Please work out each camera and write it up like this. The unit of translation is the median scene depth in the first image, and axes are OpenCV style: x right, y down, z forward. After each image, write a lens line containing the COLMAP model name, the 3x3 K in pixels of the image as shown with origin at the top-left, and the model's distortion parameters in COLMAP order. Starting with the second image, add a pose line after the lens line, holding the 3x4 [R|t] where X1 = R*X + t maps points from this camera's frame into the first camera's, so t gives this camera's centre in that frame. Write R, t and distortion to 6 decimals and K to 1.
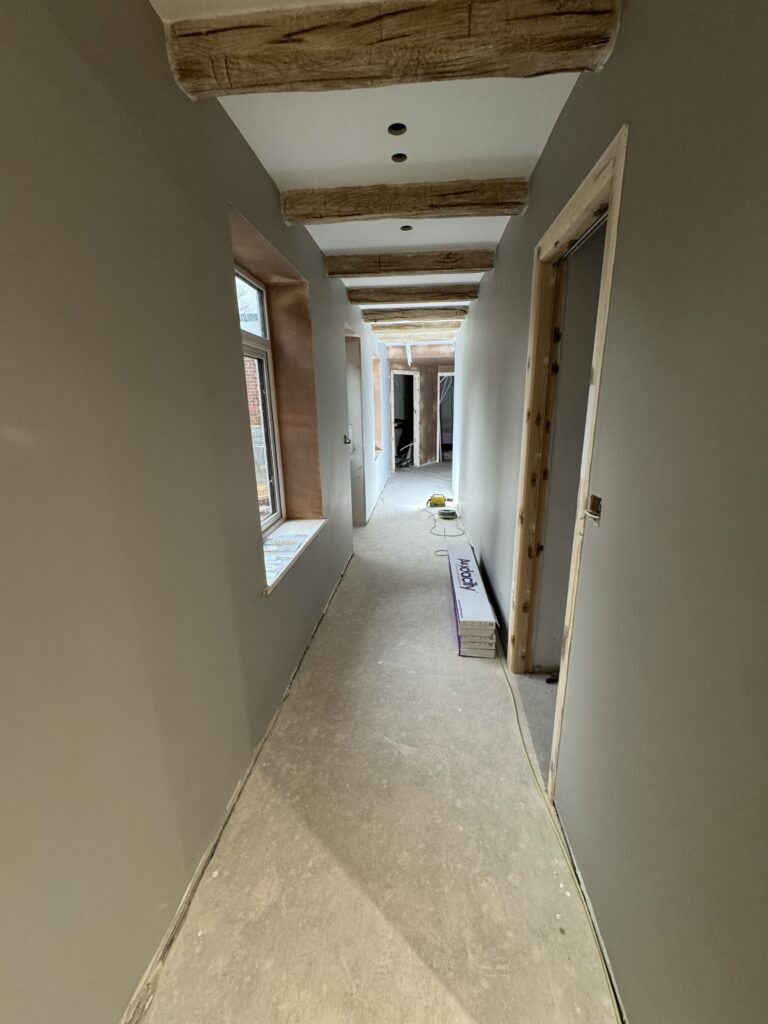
lens RADIAL K [[404.1, 0, 384.0], [0, 404.1, 512.0], [0, 0, 1]] dist [-0.002756, 0.000245]
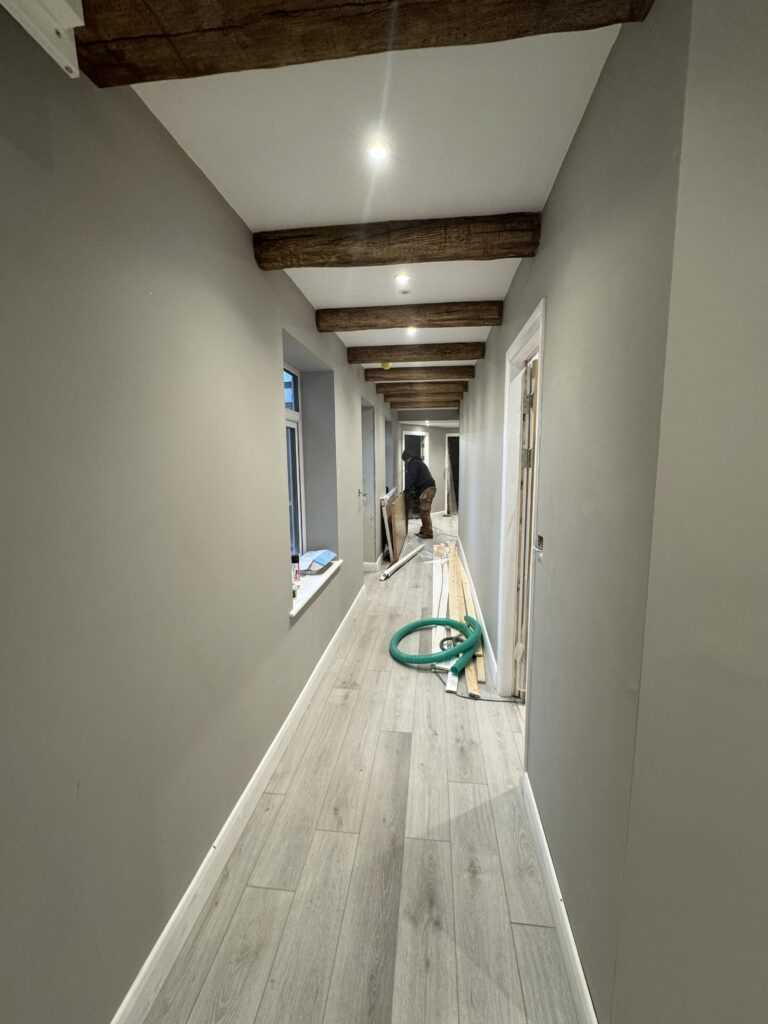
lens RADIAL K [[404.1, 0, 384.0], [0, 404.1, 512.0], [0, 0, 1]] dist [-0.002756, 0.000245]
pose [[0.999461, 0.008798, -0.031625, 0.026487], [-0.012766, 0.991751, -0.127542, 0.061756], [0.030242, 0.127877, 0.991329, -0.380794]]
